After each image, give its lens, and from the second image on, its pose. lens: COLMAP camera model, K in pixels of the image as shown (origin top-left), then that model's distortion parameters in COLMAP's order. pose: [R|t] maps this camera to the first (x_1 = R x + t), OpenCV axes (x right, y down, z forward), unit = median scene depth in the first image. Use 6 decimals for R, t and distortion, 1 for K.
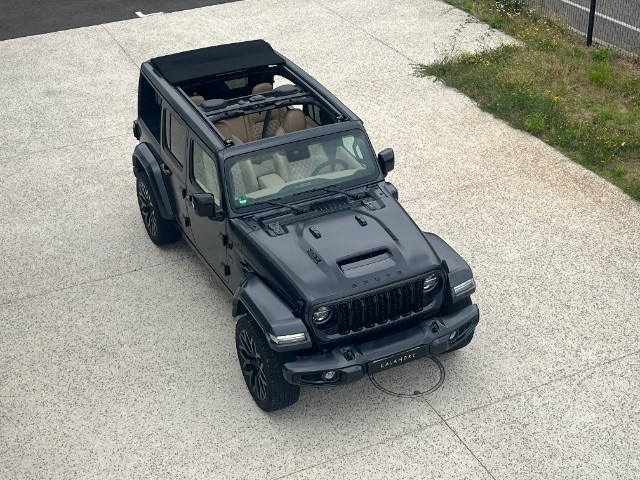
lens RADIAL K [[929.2, 0, 321.2], [0, 929.2, 239.8], [0, 0, 1]] dist [0.211092, 0.000000]
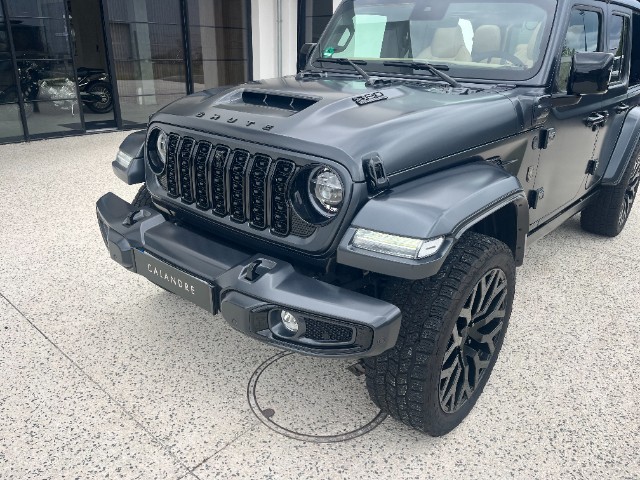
lens RADIAL K [[492.2, 0, 320.1], [0, 492.2, 238.5], [0, 0, 1]] dist [0.029466, -0.011595]
pose [[0.408973, 0.378731, -0.830244, 0.272105], [-0.501906, 0.853192, 0.141963, 0.029074], [0.762123, 0.358645, 0.539019, 0.771080]]
